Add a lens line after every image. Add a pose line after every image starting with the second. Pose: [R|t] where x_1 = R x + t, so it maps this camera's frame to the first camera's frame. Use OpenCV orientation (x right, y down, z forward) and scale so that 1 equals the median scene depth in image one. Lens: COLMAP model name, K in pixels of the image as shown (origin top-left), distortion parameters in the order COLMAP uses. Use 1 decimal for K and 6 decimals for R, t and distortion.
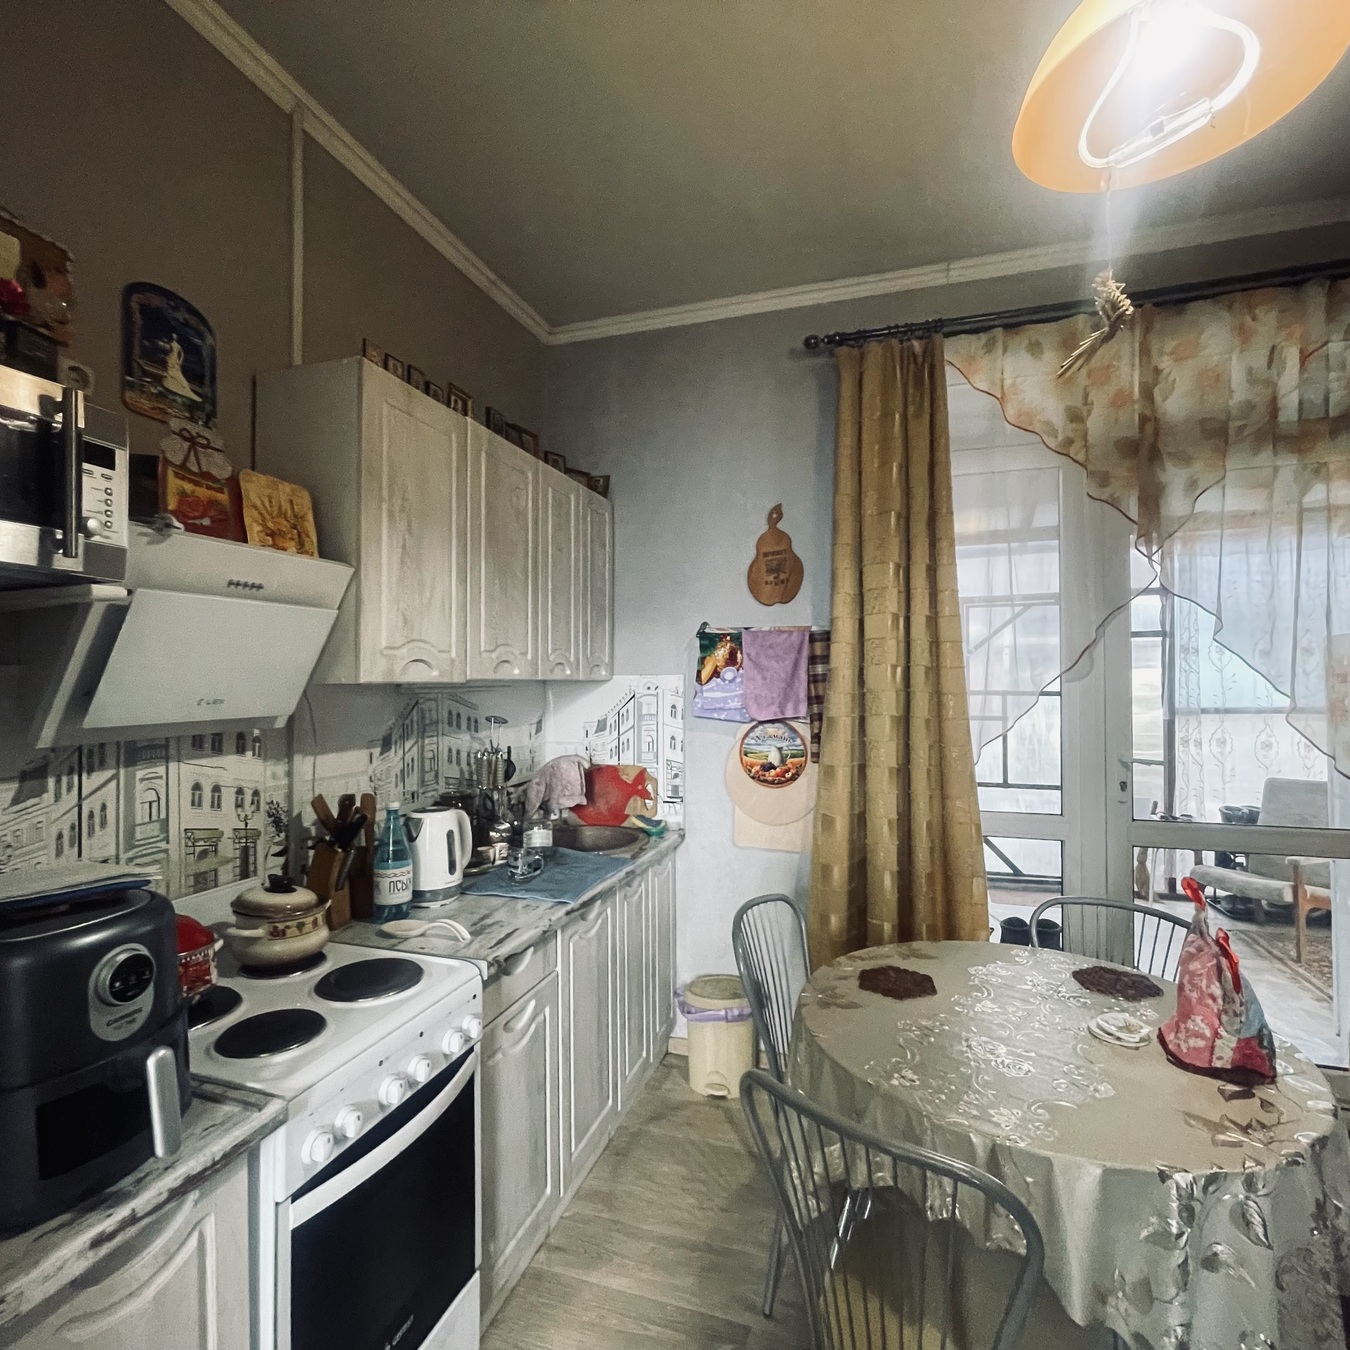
lens RADIAL K [[726.5, 0, 679.2], [0, 726.5, 672.8], [0, 0, 1]] dist [-0.010300, 0.005231]
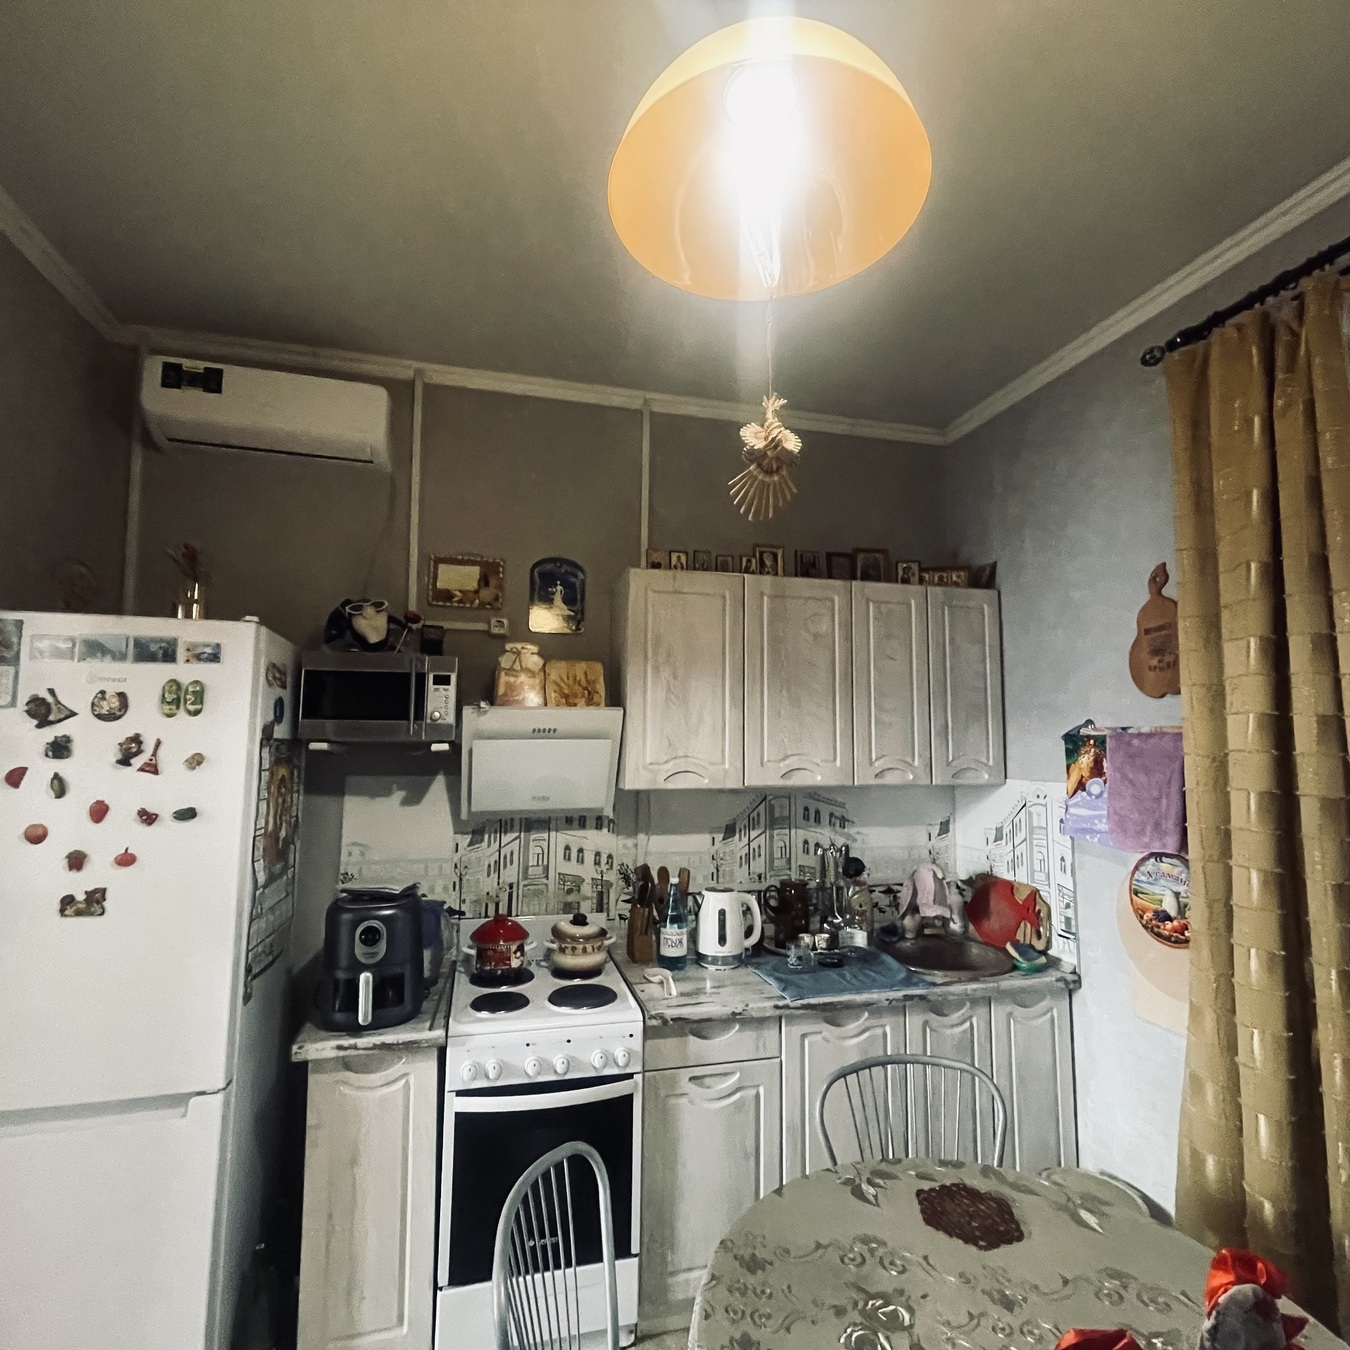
lens RADIAL K [[726.5, 0, 676.8], [0, 726.5, 672.3], [0, 0, 1]] dist [-0.010300, 0.005231]
pose [[0.533839, -0.074907, -0.842262, 0.745843], [0.000099, 0.996074, -0.088523, -0.079339], [0.845586, 0.047174, 0.531751, 0.266383]]
